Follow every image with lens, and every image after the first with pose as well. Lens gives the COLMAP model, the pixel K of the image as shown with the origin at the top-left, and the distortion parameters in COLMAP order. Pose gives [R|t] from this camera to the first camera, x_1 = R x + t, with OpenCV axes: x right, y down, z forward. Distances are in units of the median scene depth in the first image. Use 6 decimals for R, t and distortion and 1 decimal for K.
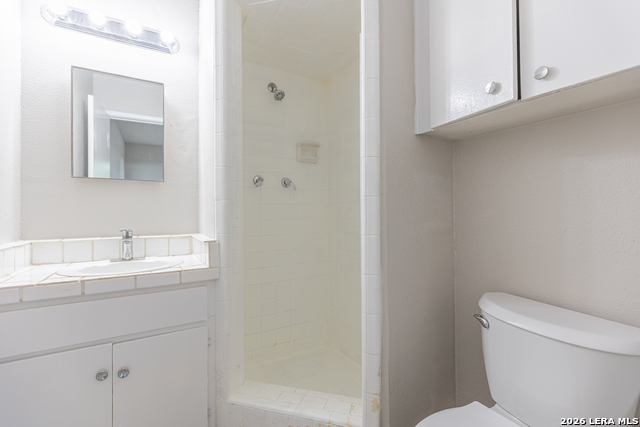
lens RADIAL K [[287.8, 0, 322.0], [0, 287.8, 213.4], [0, 0, 1]] dist [0.009094, -0.000377]
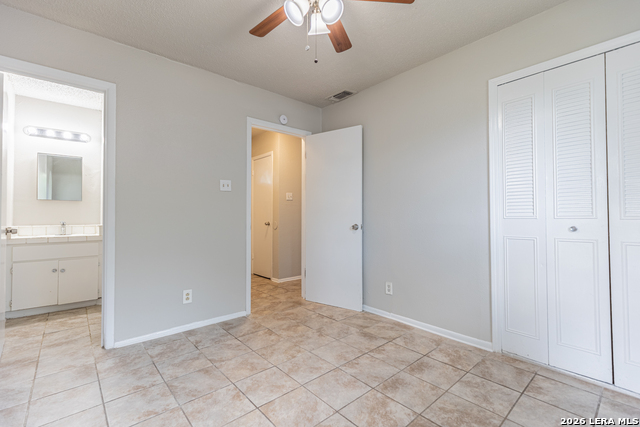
lens RADIAL K [[287.8, 0, 322.2], [0, 287.8, 211.7], [0, 0, 1]] dist [0.009094, -0.000377]
pose [[0.985653, 0.003205, 0.168753, 1.029787], [0.000410, 0.999771, -0.021386, 0.025977], [-0.168783, 0.021149, 0.985426, -1.724401]]
